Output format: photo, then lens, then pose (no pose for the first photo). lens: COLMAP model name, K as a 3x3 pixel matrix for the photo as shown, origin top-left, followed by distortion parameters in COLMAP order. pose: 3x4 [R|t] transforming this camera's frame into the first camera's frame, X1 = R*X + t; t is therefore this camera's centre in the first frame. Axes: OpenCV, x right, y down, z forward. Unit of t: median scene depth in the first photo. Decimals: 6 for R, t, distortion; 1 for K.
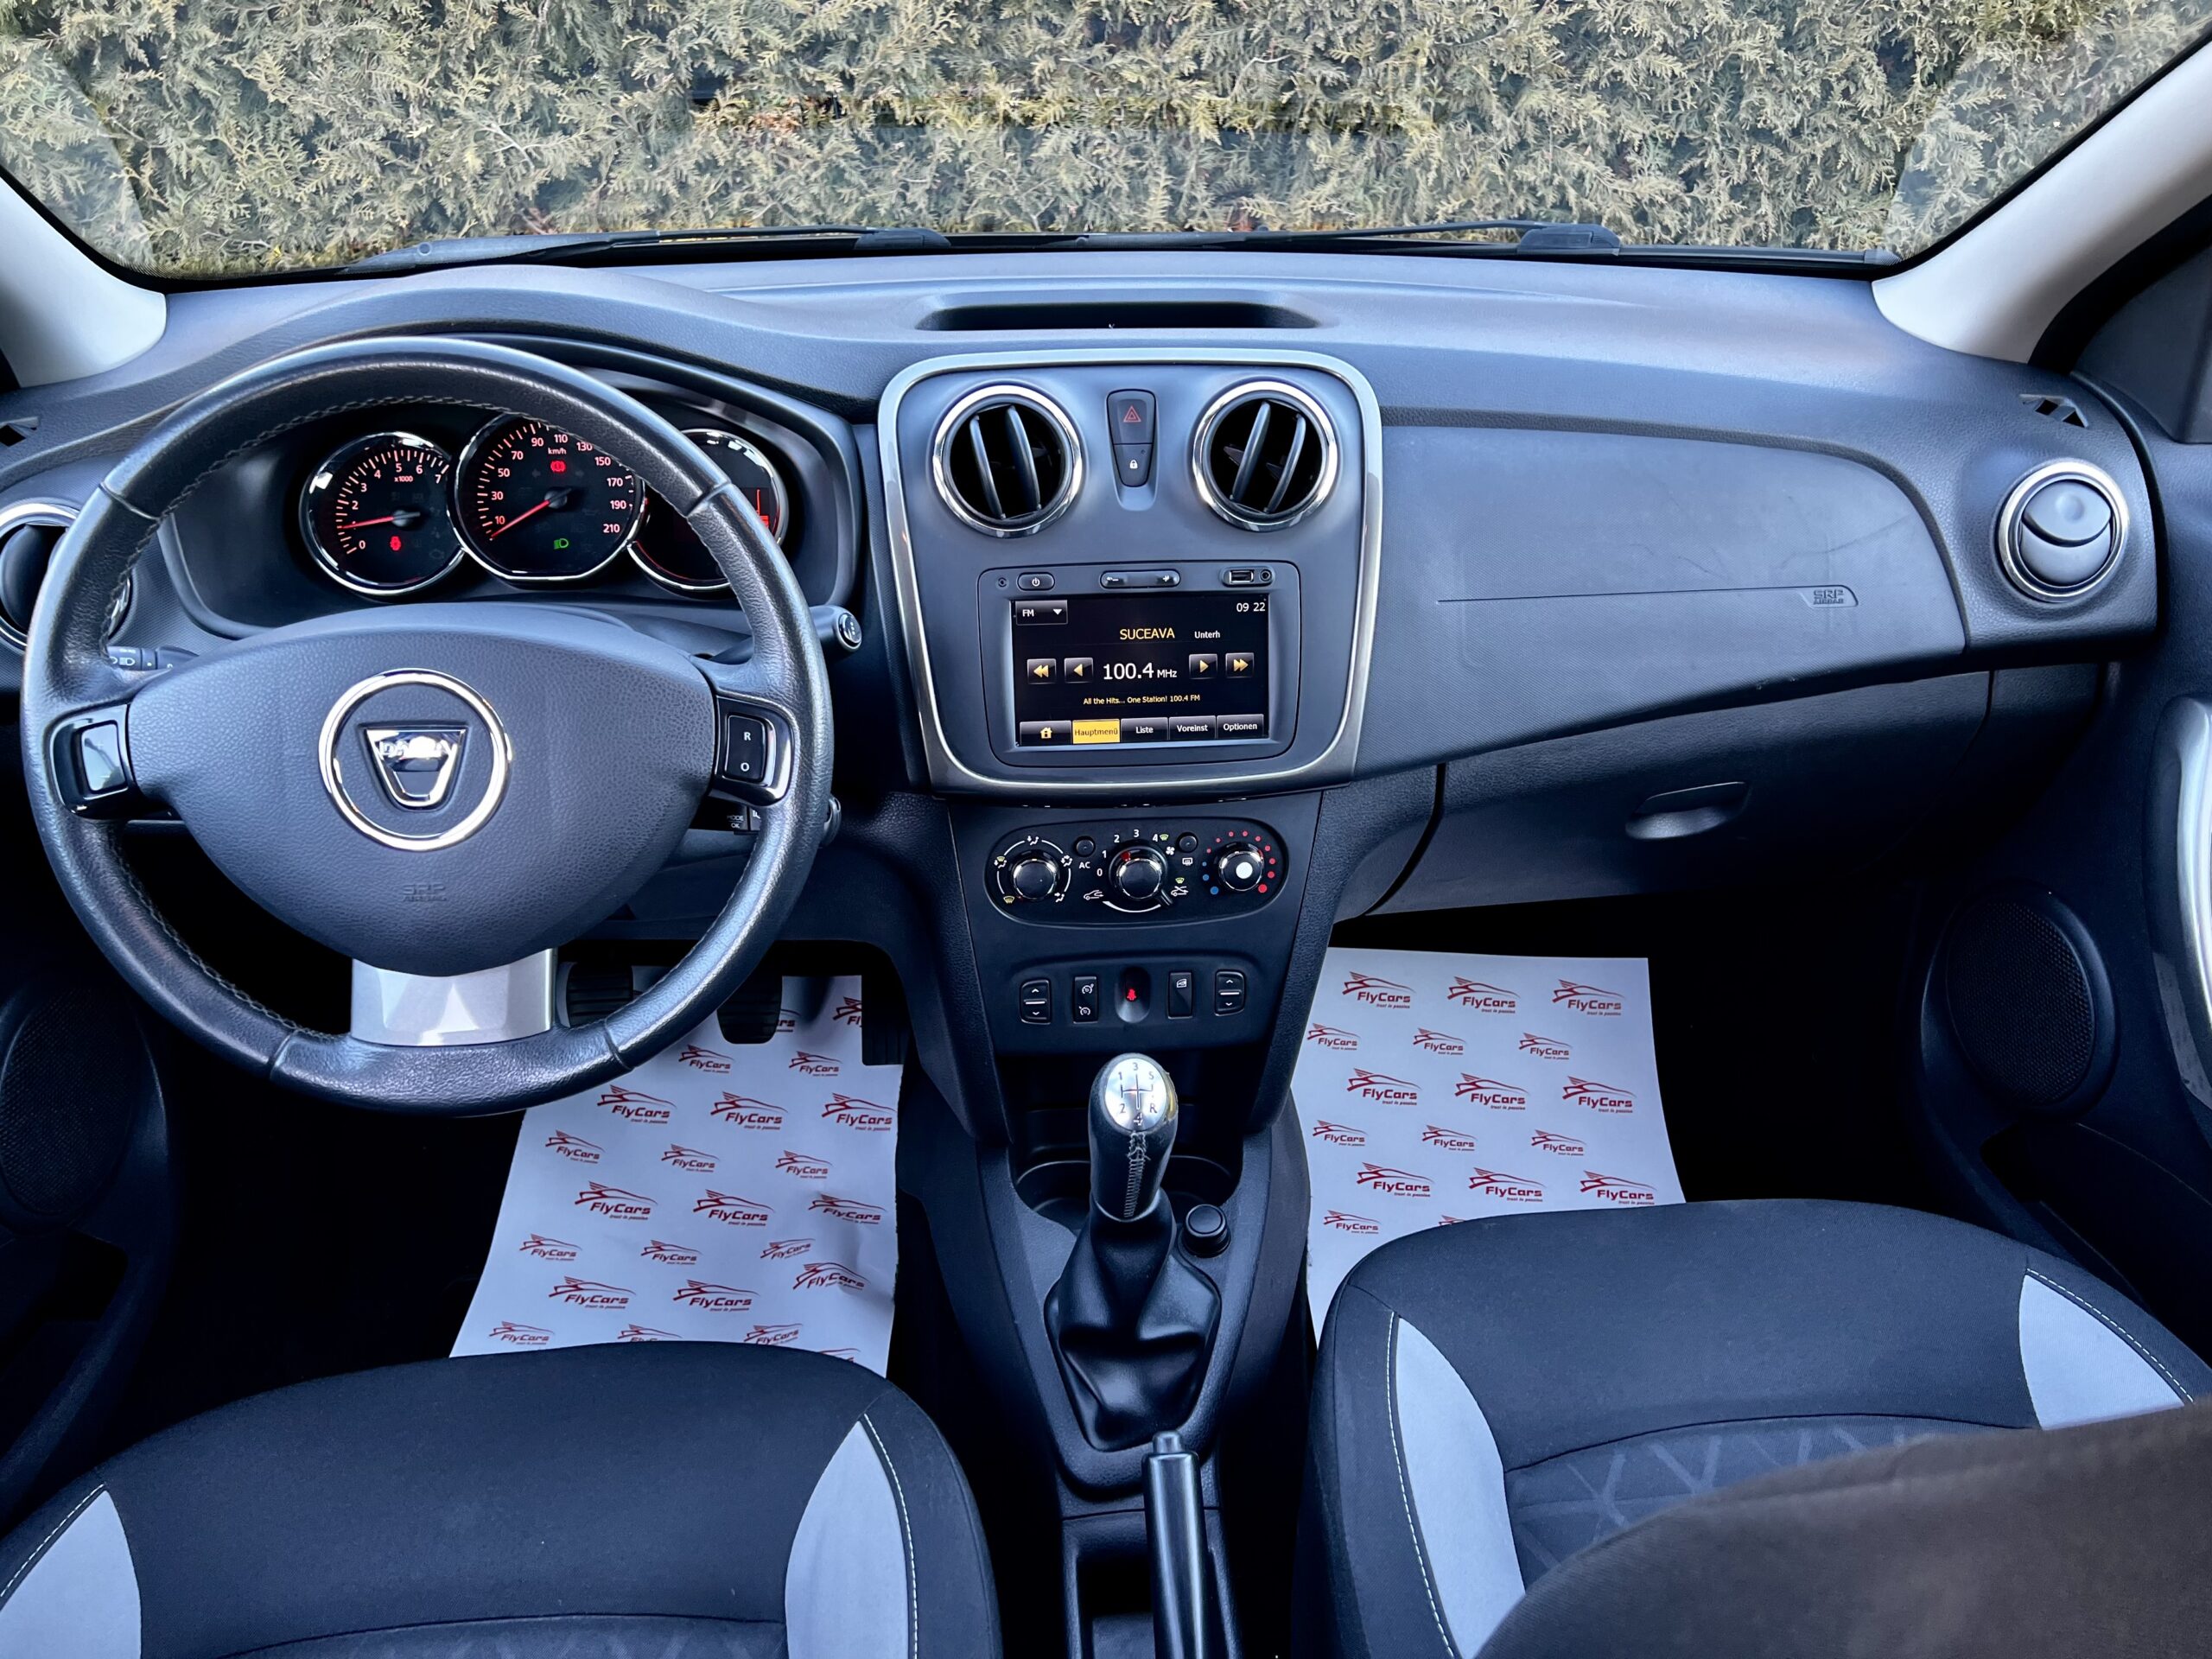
lens RADIAL K [[1645.0, 0, 1112.1], [0, 1645.0, 827.3], [0, 0, 1]] dist [0.053166, -0.060261]
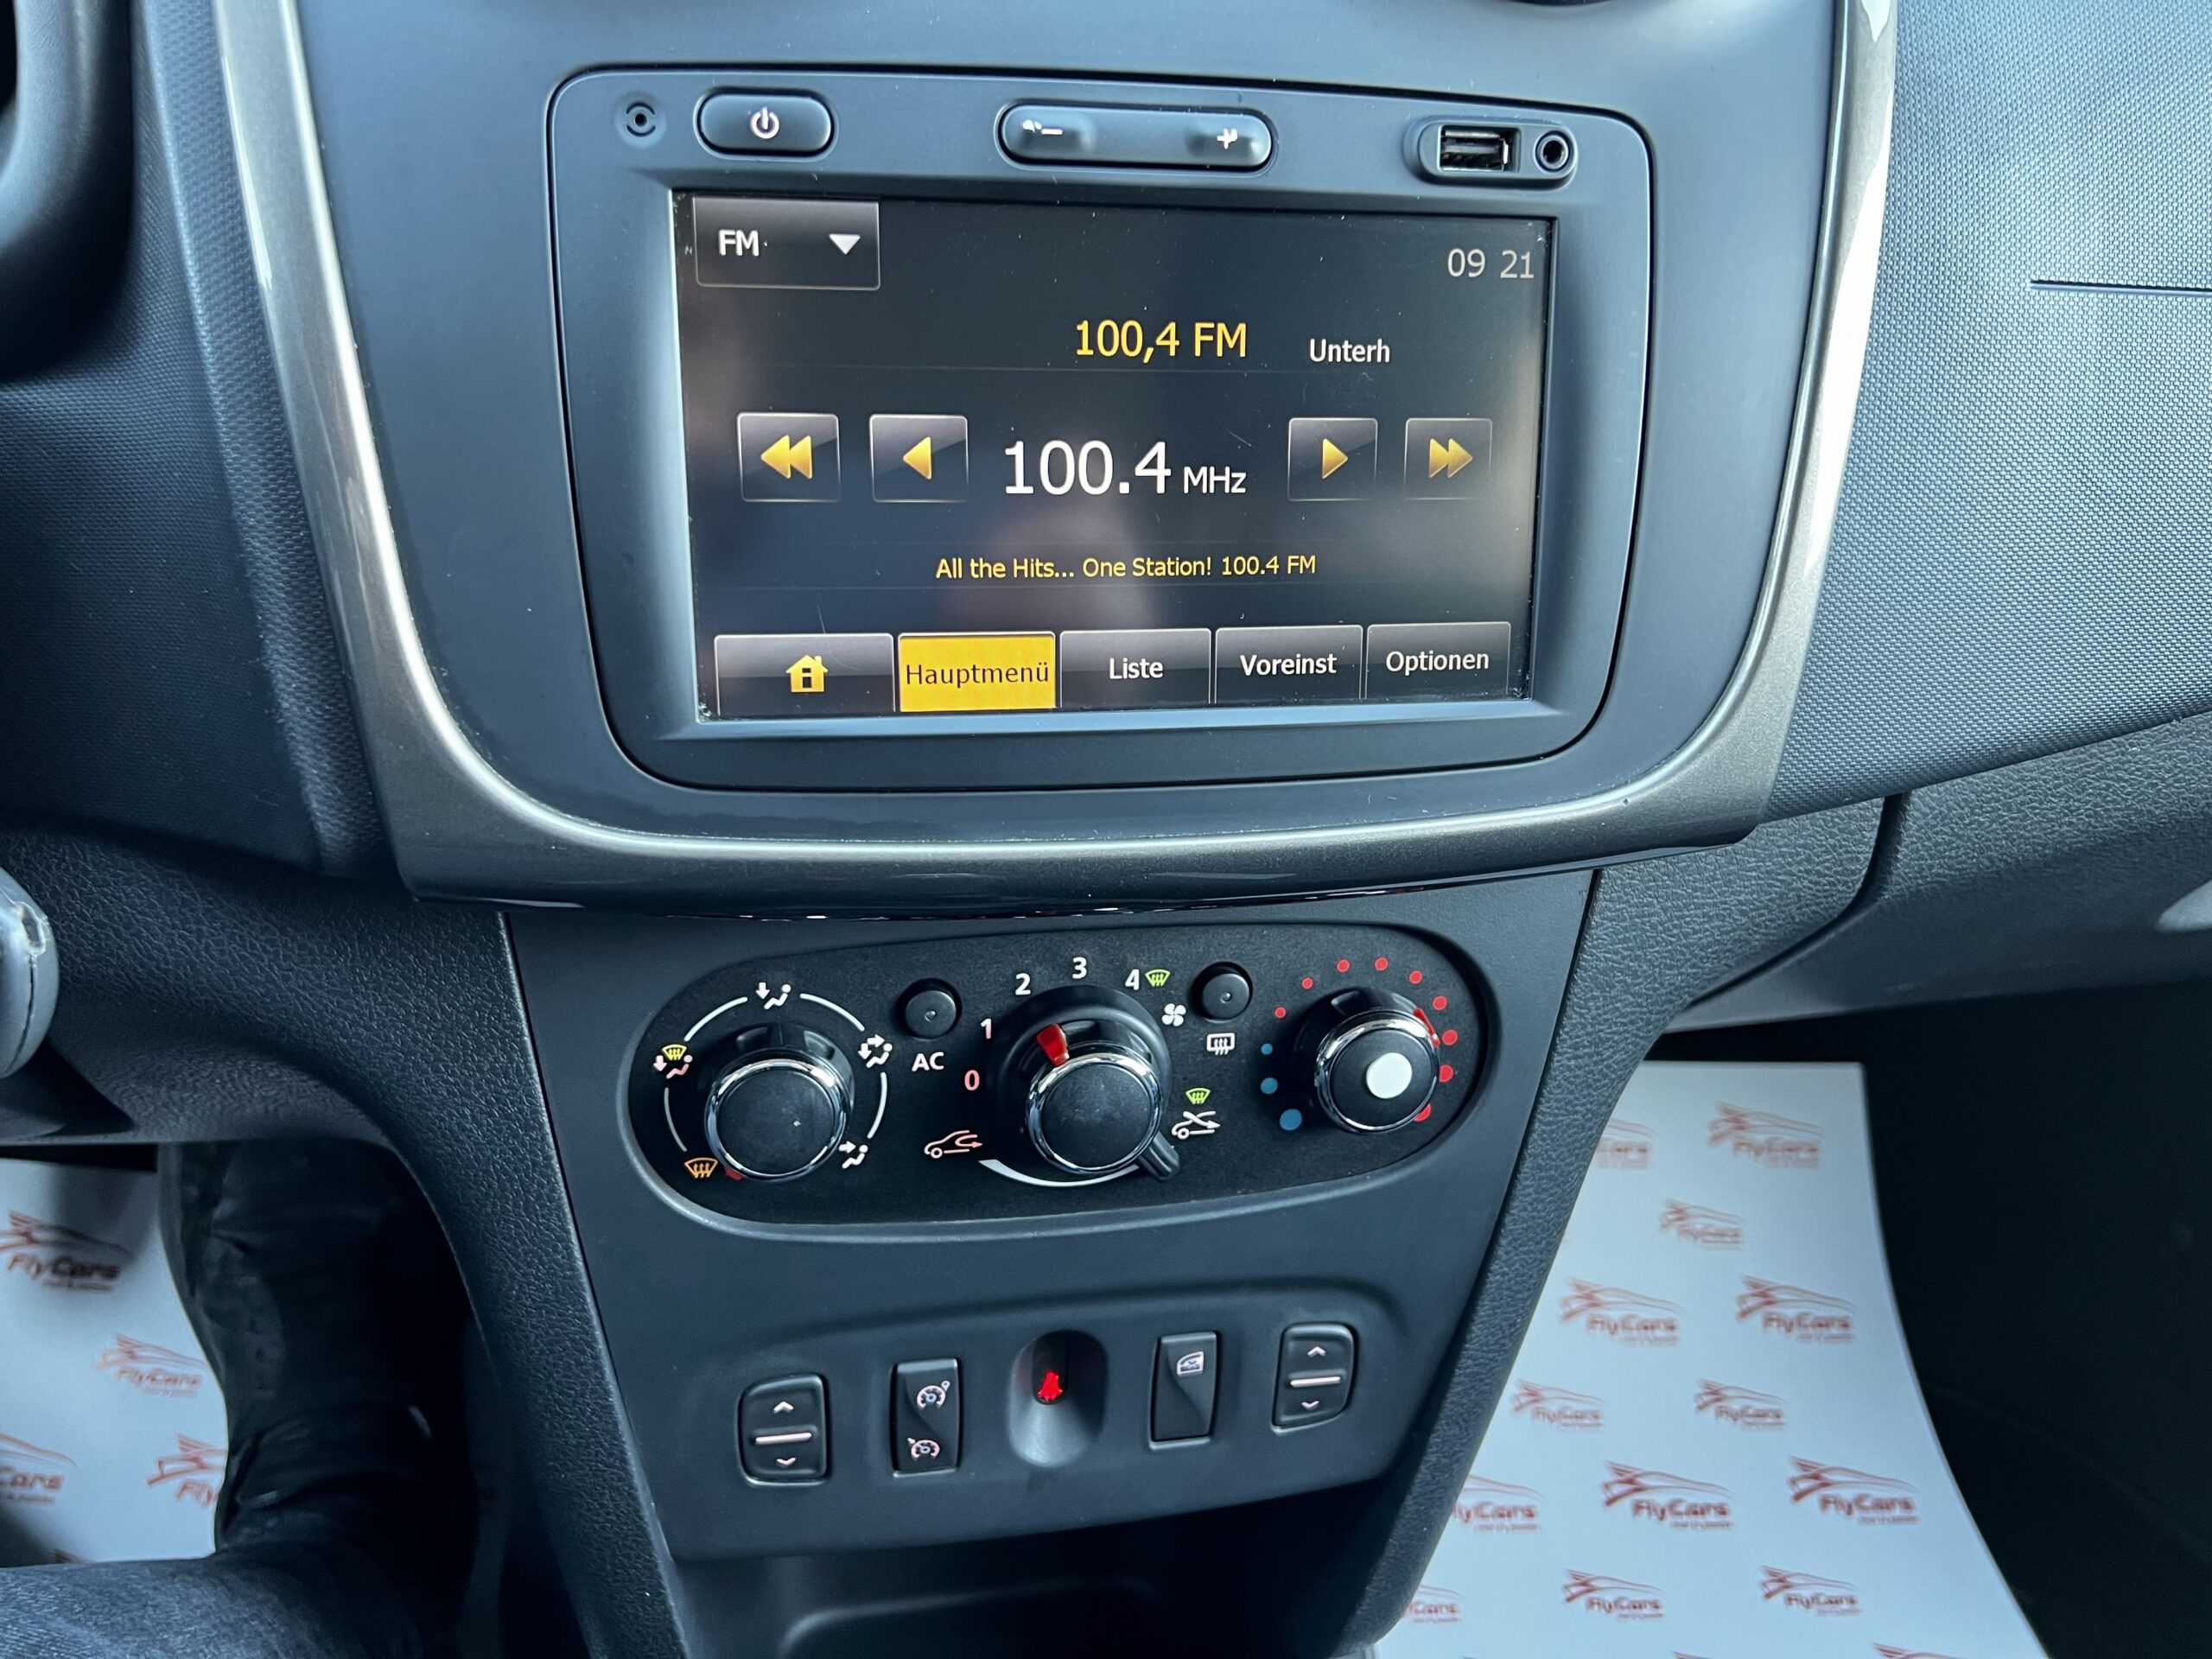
lens RADIAL K [[1645.0, 0, 1099.3], [0, 1645.0, 814.4], [0, 0, 1]] dist [0.053166, -0.060261]
pose [[0.994156, 0.003125, 0.107911, -0.019876], [-0.005852, 0.999671, 0.024966, -0.039840], [-0.107798, -0.025452, 0.993847, 0.699935]]
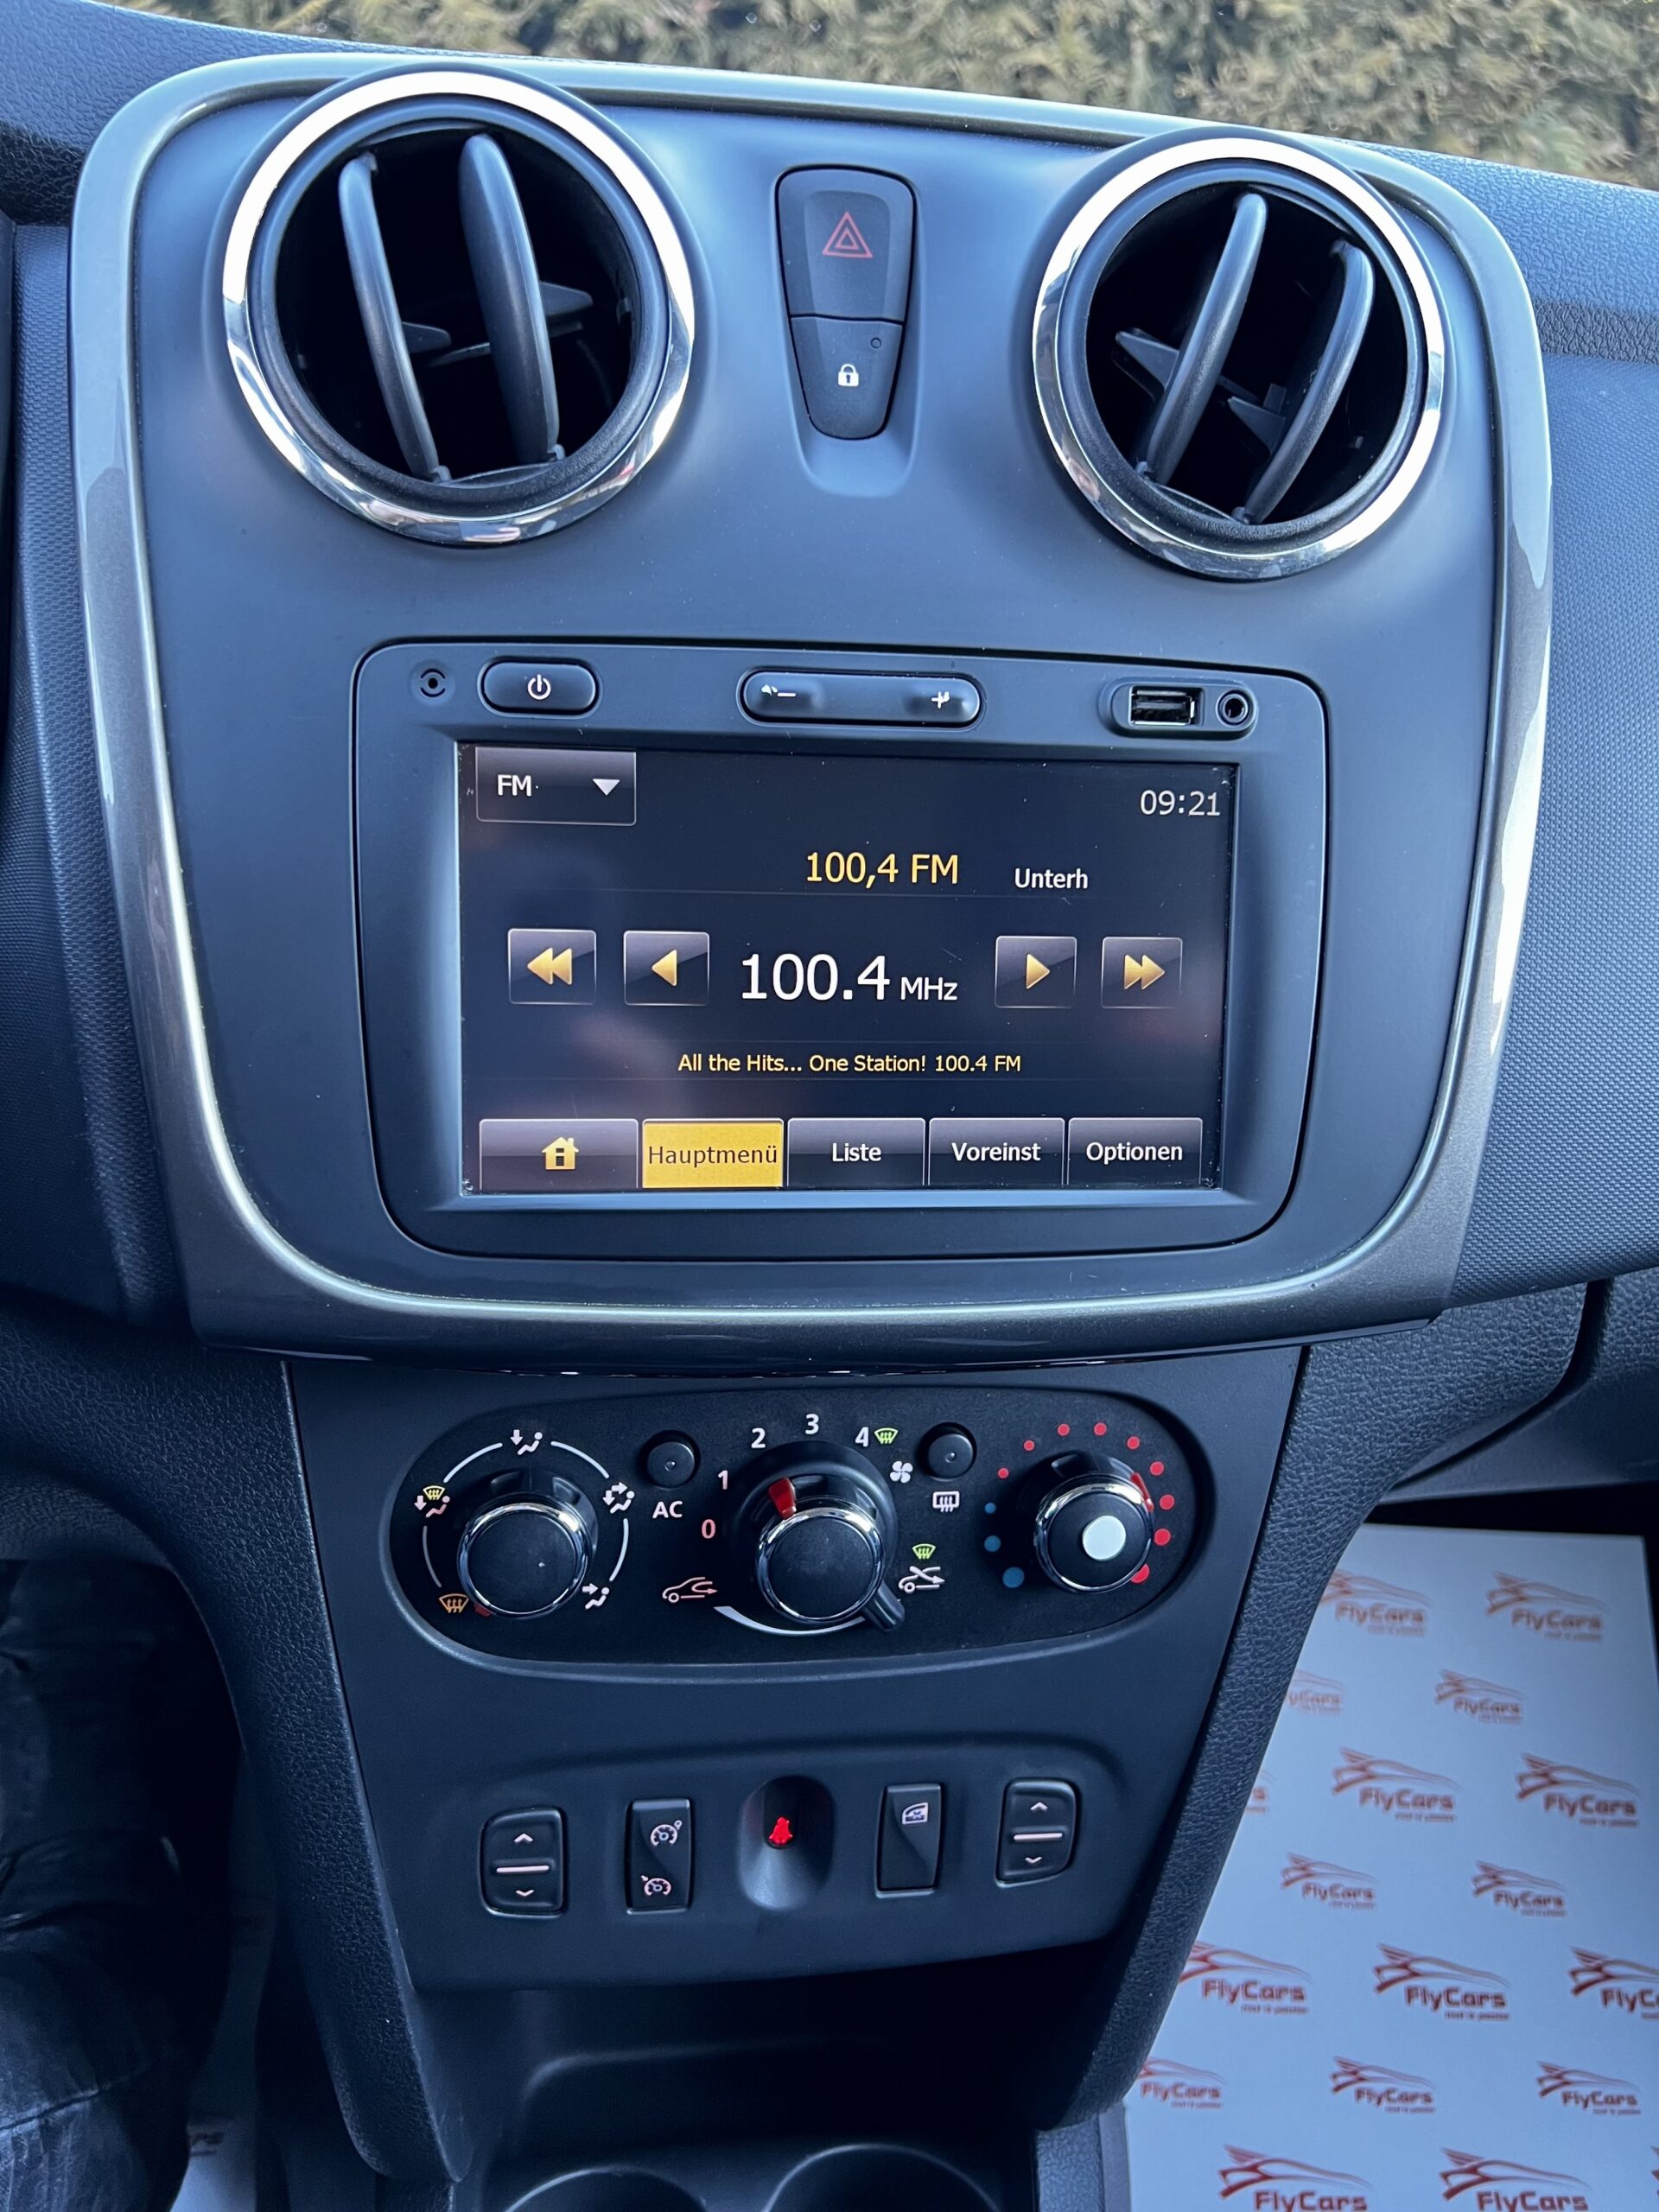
lens RADIAL K [[1645.0, 0, 831.6], [0, 1645.0, 1092.1], [0, 0, 1]] dist [0.053166, -0.060261]
pose [[0.997781, 0.034269, 0.057081, -0.005075], [-0.030333, 0.997193, -0.068452, -0.048758], [-0.059266, 0.066568, 0.996020, 0.666235]]
